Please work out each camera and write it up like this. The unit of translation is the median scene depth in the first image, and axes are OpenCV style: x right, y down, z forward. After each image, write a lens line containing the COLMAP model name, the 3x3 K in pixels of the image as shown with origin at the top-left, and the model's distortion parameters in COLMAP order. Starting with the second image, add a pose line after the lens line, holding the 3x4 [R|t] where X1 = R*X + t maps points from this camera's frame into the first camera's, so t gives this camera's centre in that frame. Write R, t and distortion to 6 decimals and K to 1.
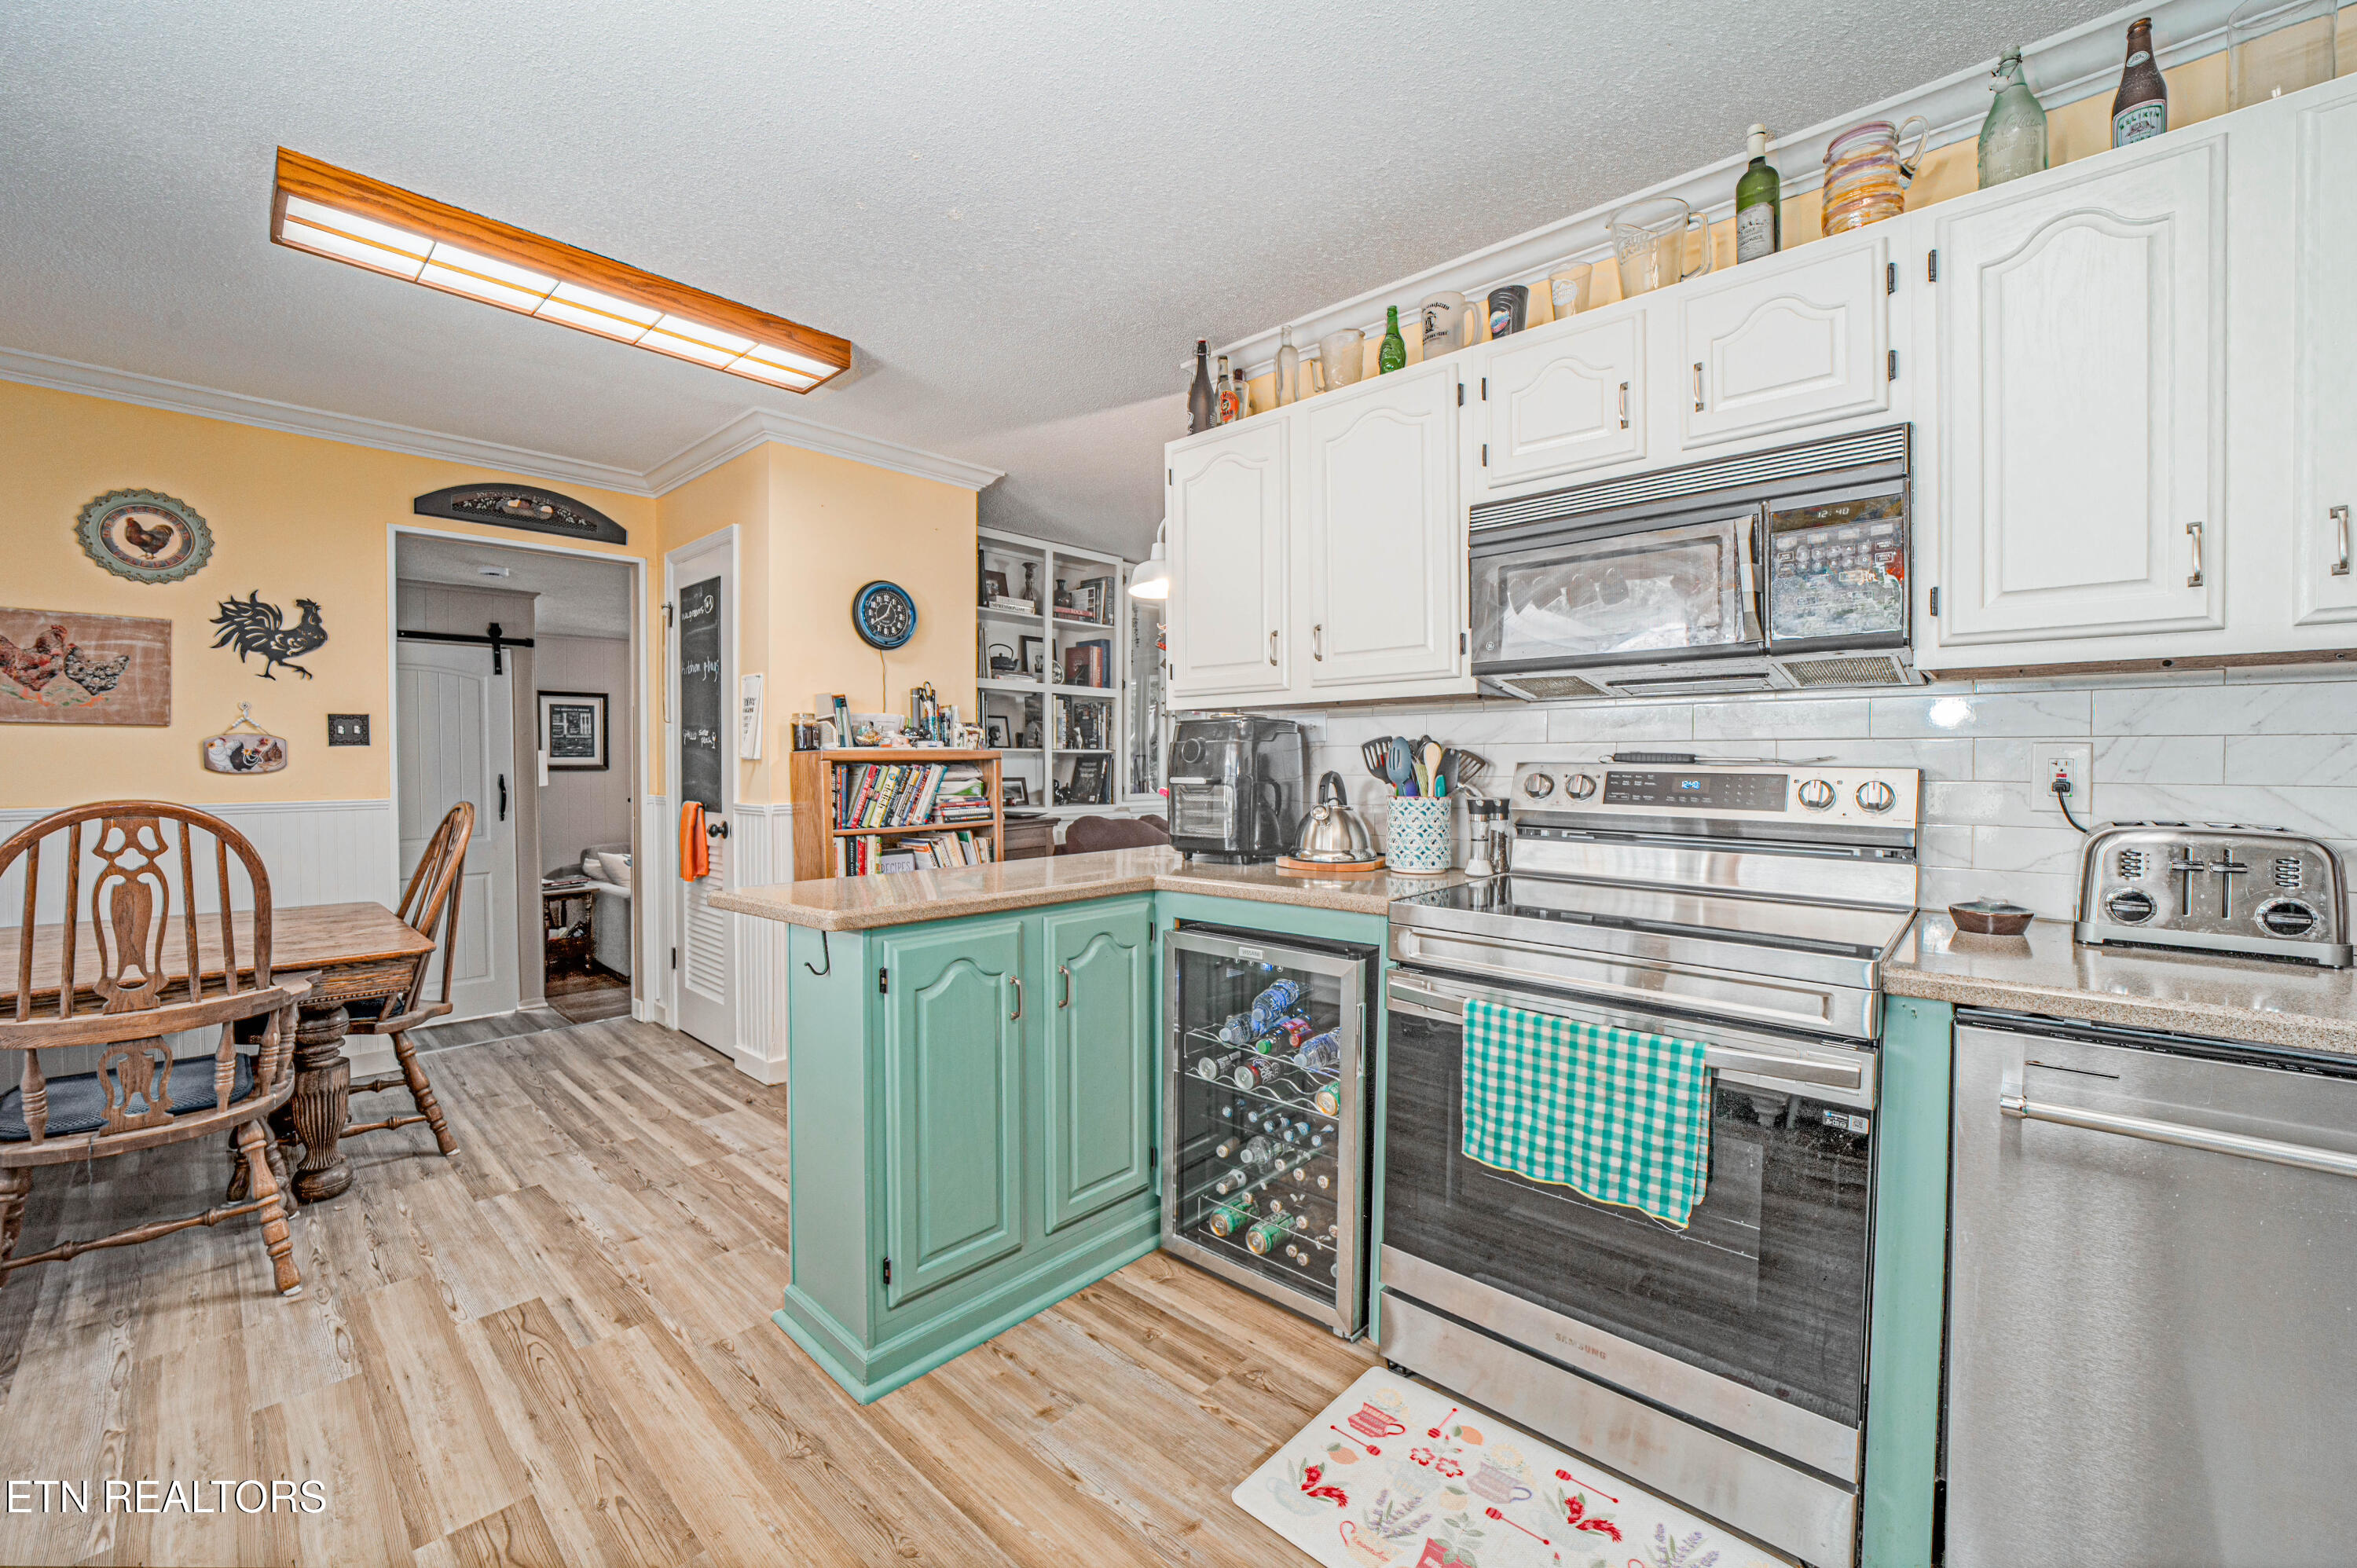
lens RADIAL K [[939.8, 0, 1178.5], [0, 939.8, 784.0], [0, 0, 1]] dist [0.000233, 0.005845]
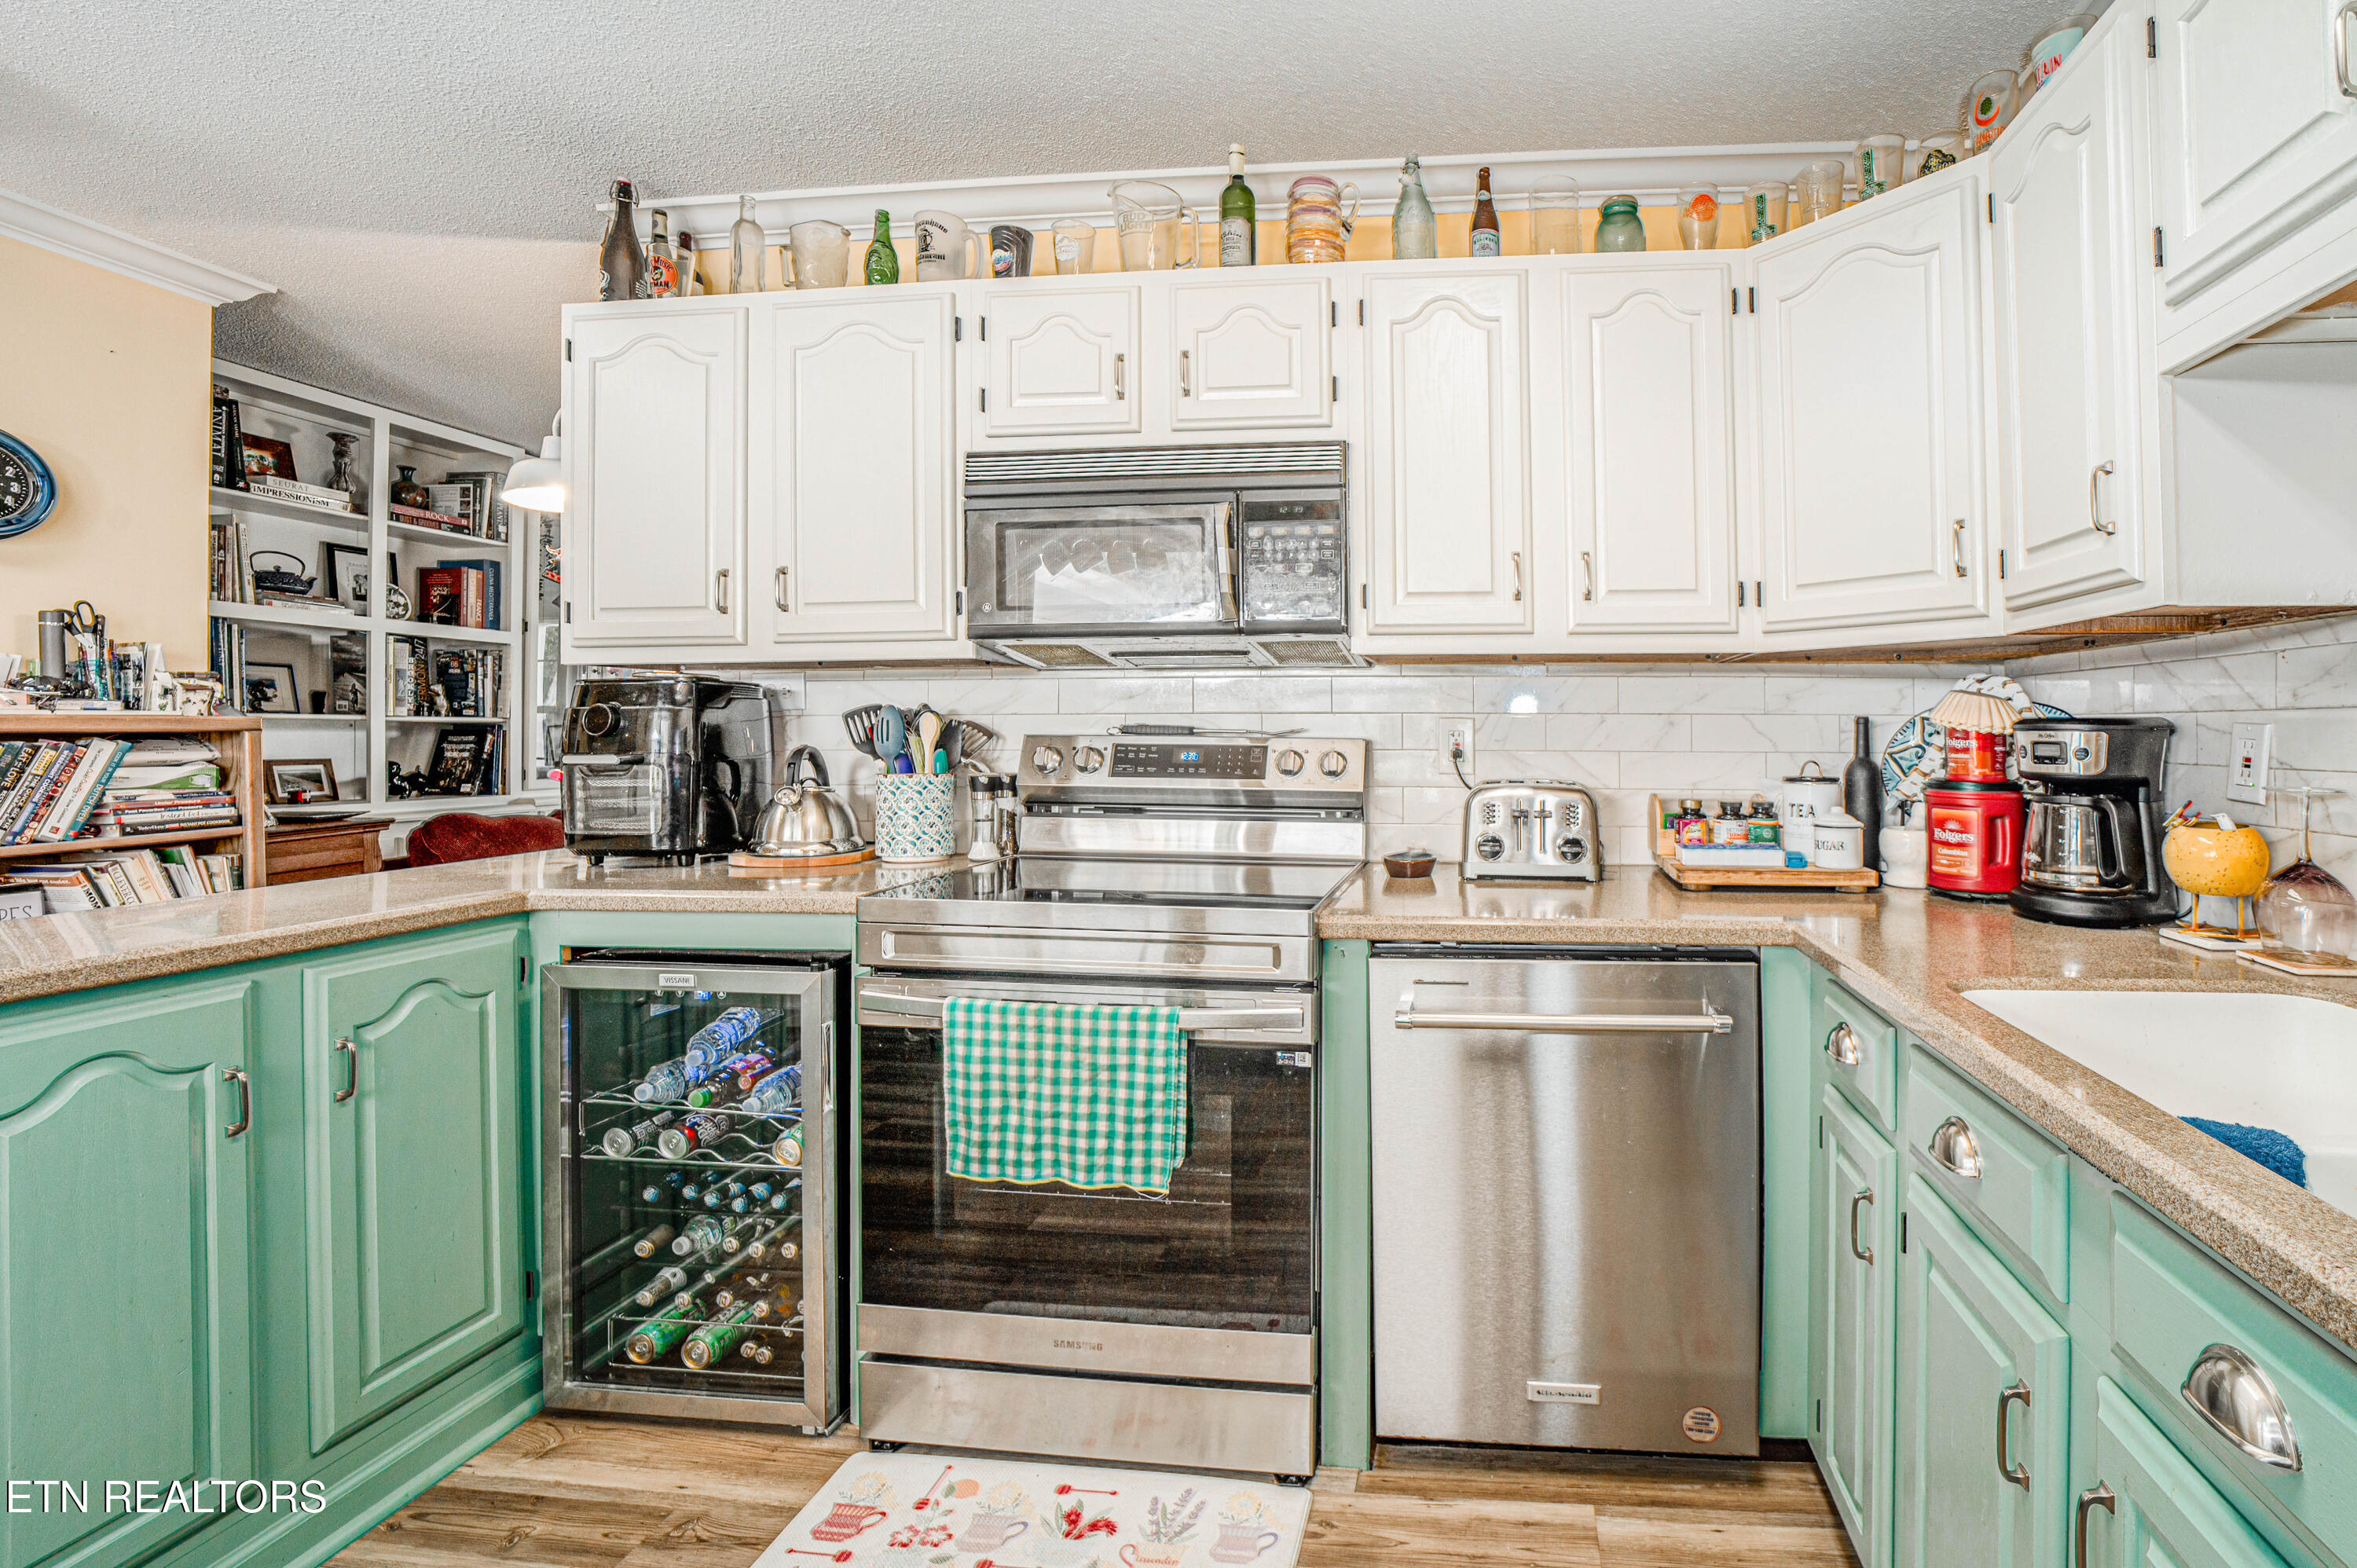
lens RADIAL K [[1035.5, 0, 1180.2], [0, 1035.5, 730.9], [0, 0, 1]] dist [-0.009500, 0.009286]
pose [[0.815428, 0.000586, 0.578859, -0.097596], [0.014459, 0.999667, -0.021380, -0.002467], [-0.578678, 0.025804, 0.815148, 0.071169]]
